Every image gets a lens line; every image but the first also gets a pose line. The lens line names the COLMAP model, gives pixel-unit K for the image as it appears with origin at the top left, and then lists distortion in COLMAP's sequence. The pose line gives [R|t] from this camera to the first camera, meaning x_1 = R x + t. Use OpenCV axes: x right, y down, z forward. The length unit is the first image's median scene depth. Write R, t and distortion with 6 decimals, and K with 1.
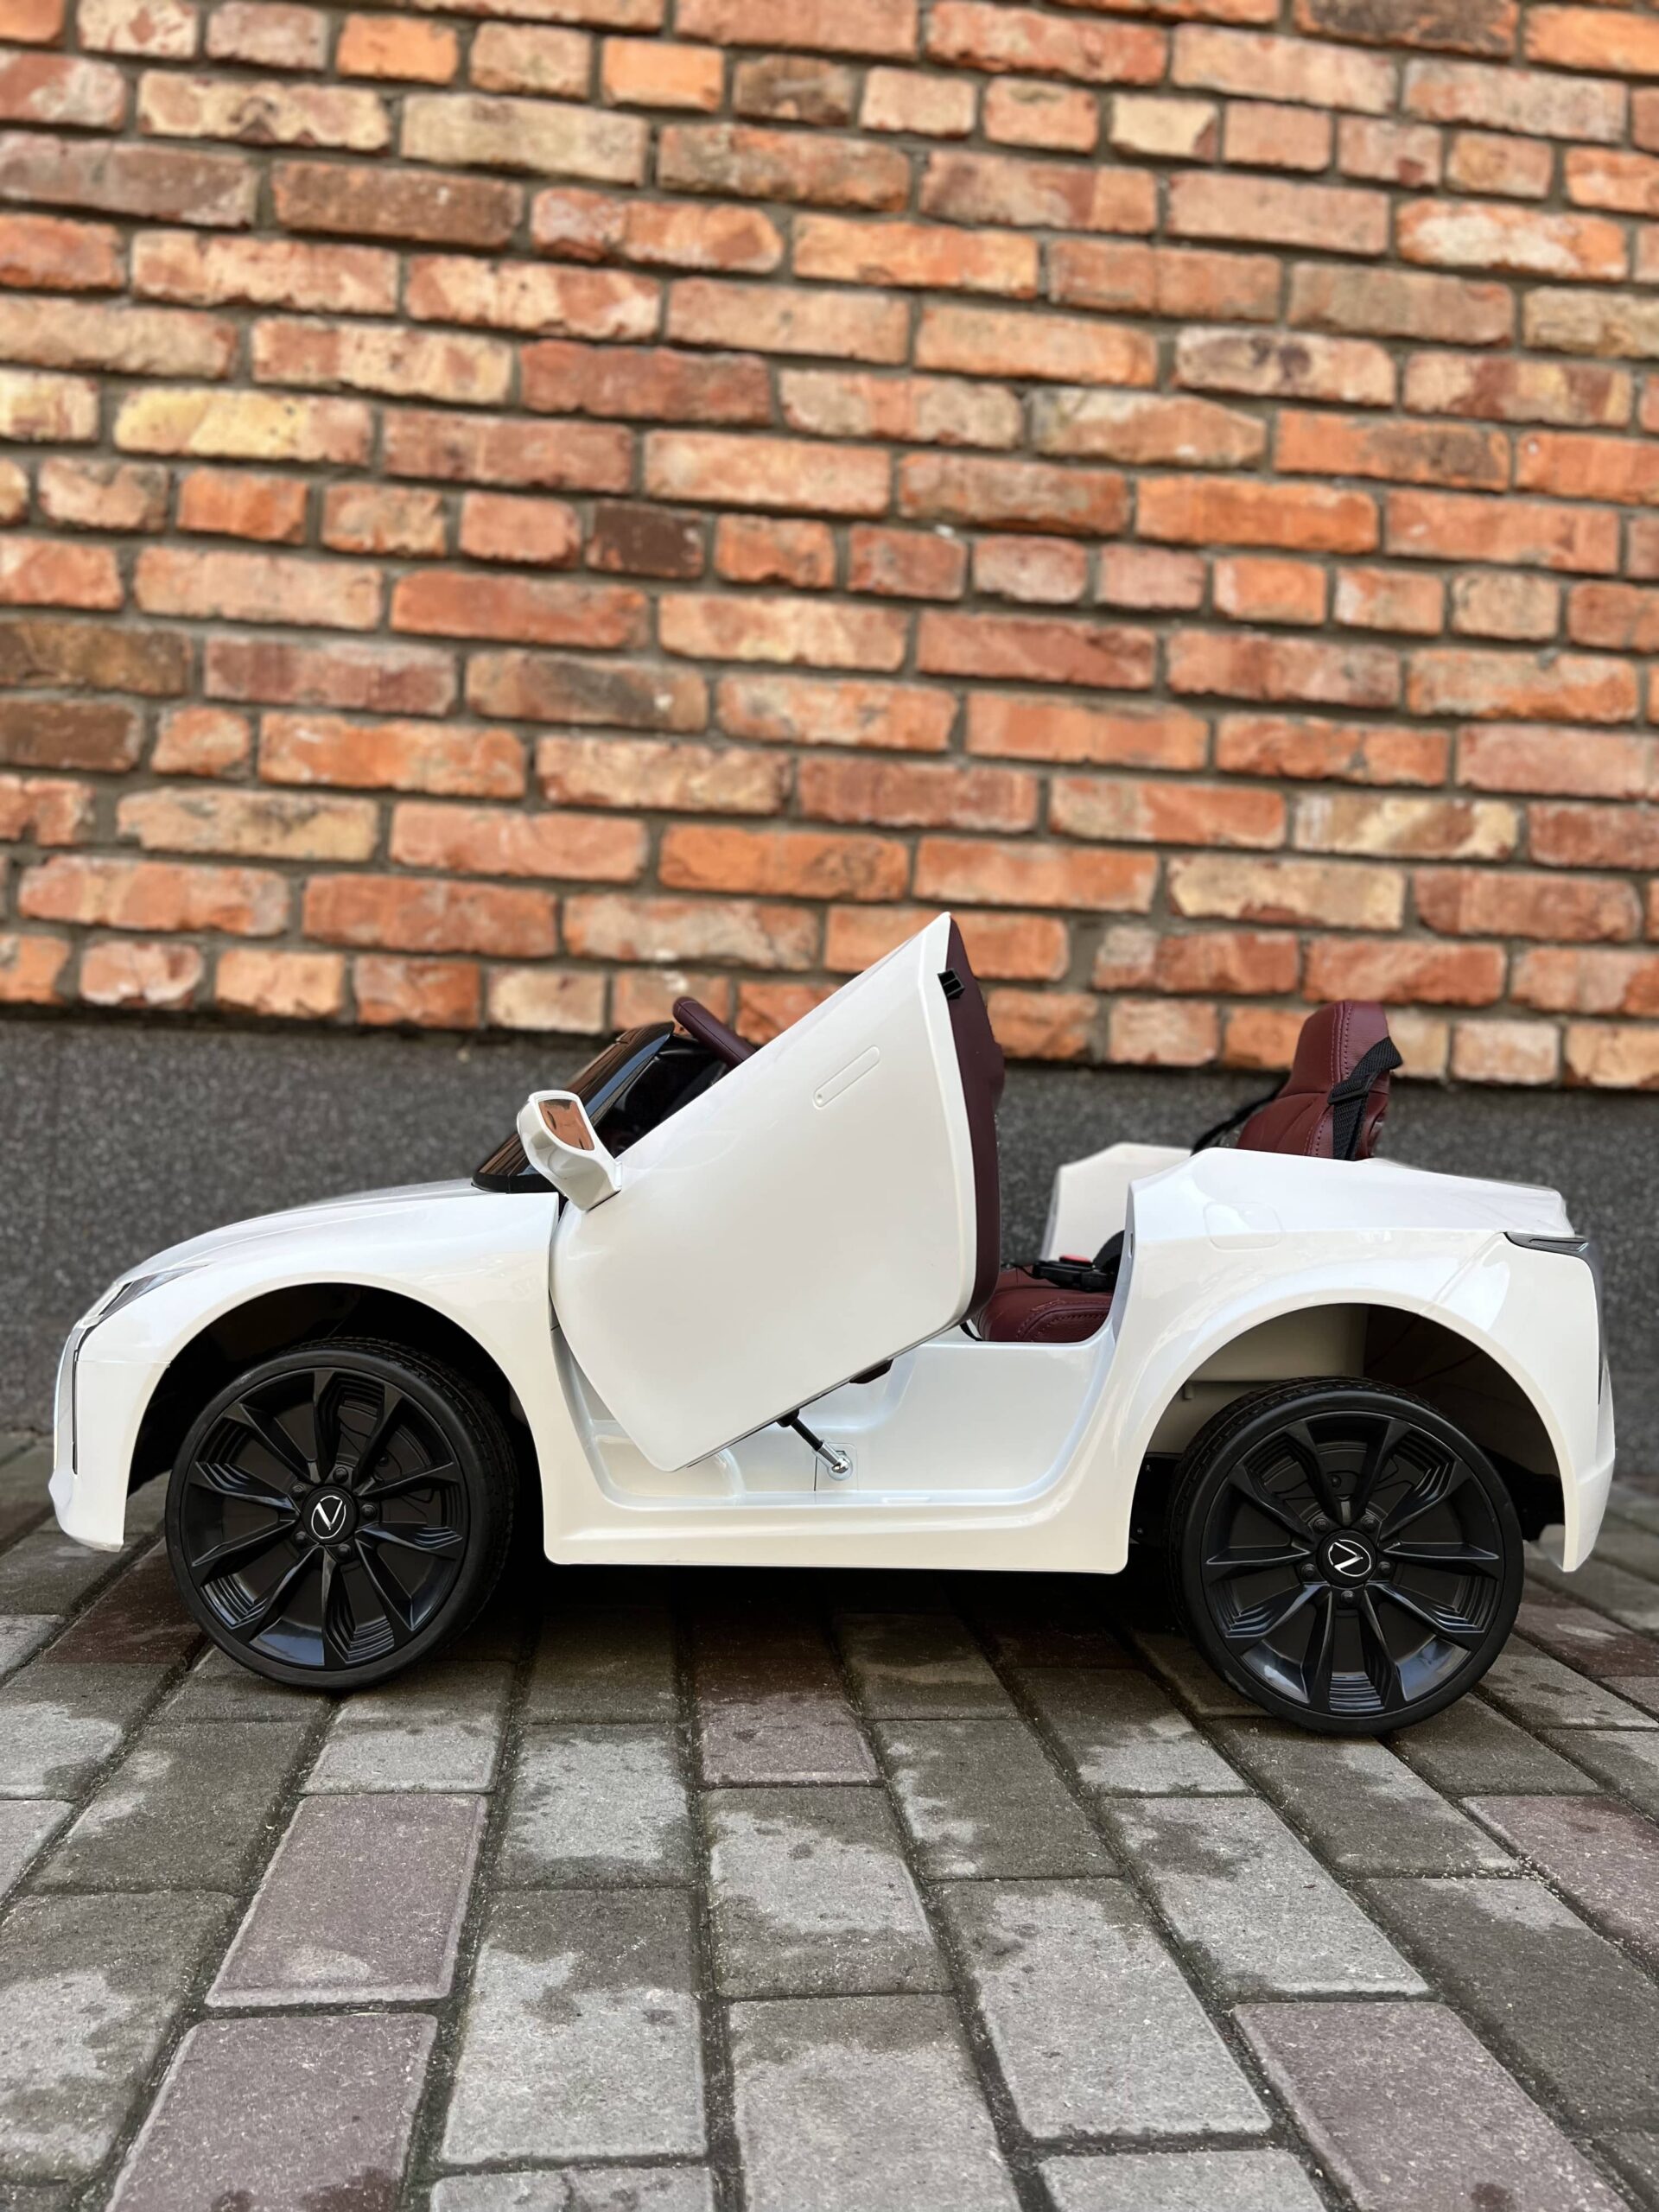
lens RADIAL K [[1668.9, 0, 840.7], [0, 1668.9, 1106.5], [0, 0, 1]] dist [0.031741, -0.044182]
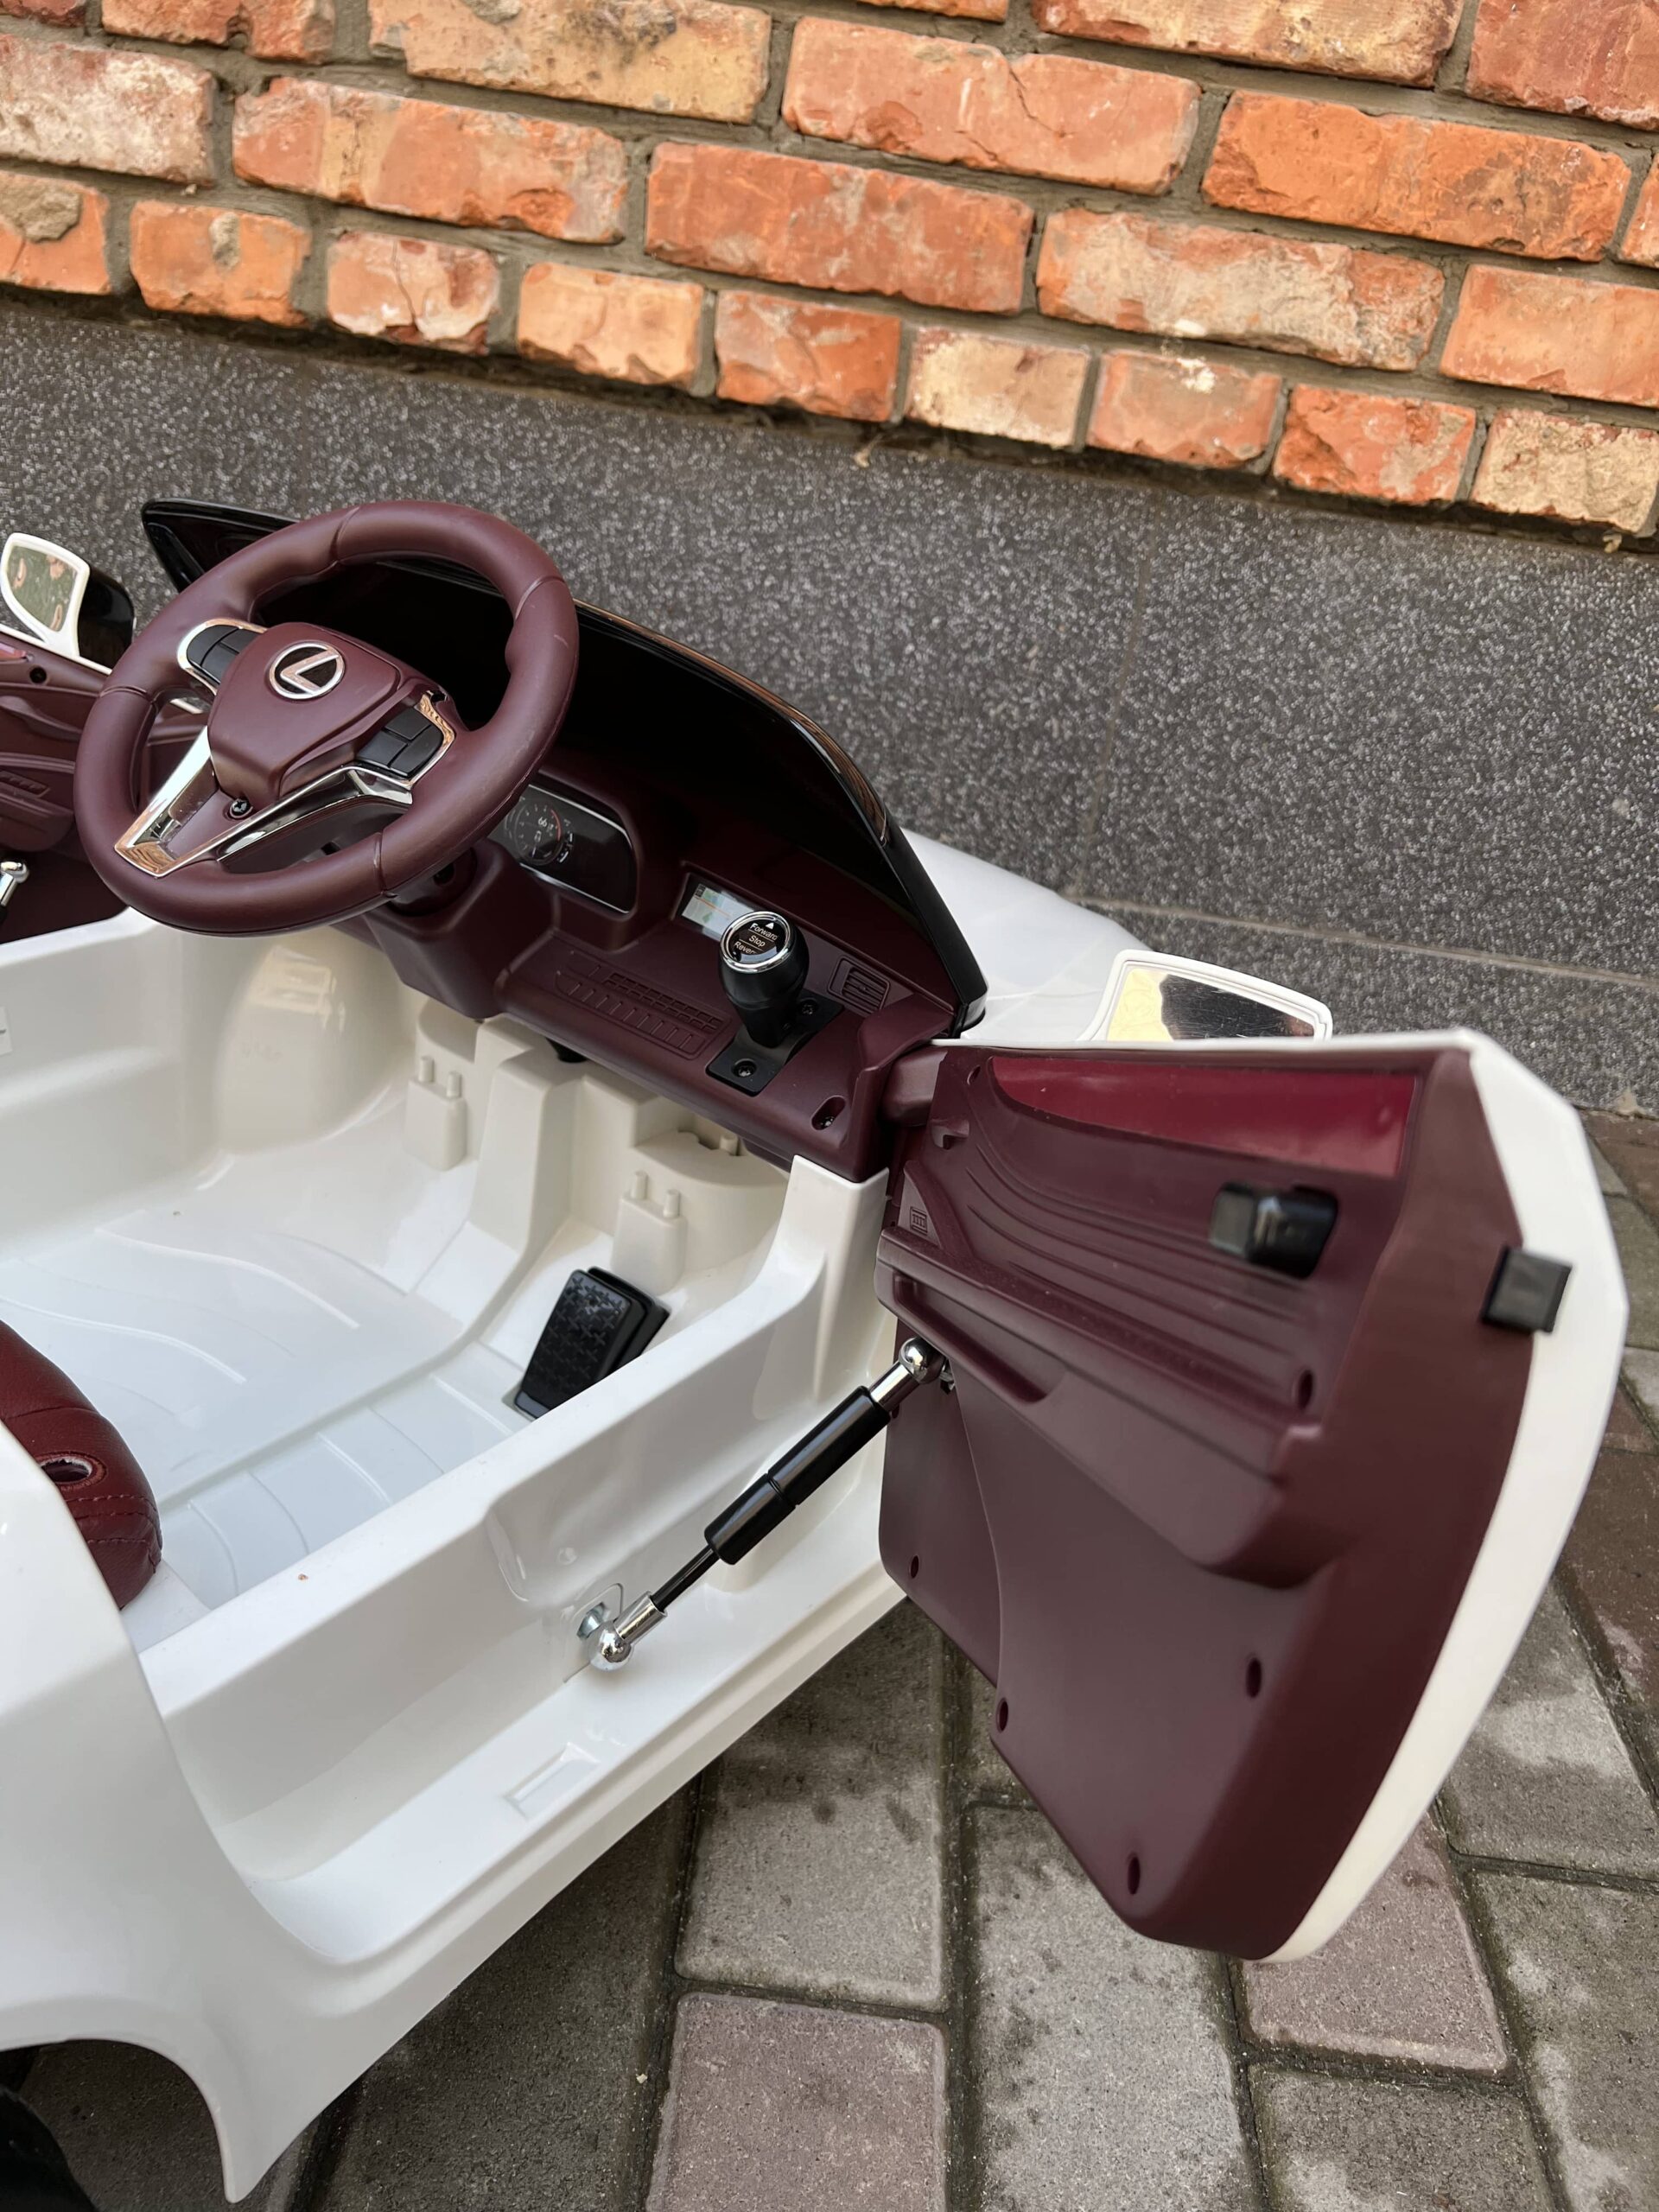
lens RADIAL K [[1668.9, 0, 820.2], [0, 1668.9, 1098.4], [0, 0, 1]] dist [0.031741, -0.044182]
pose [[0.980020, 0.159788, -0.118442, -0.122584], [-0.087202, 0.880383, 0.466177, -0.119680], [0.178764, -0.446534, 0.876727, 0.288888]]
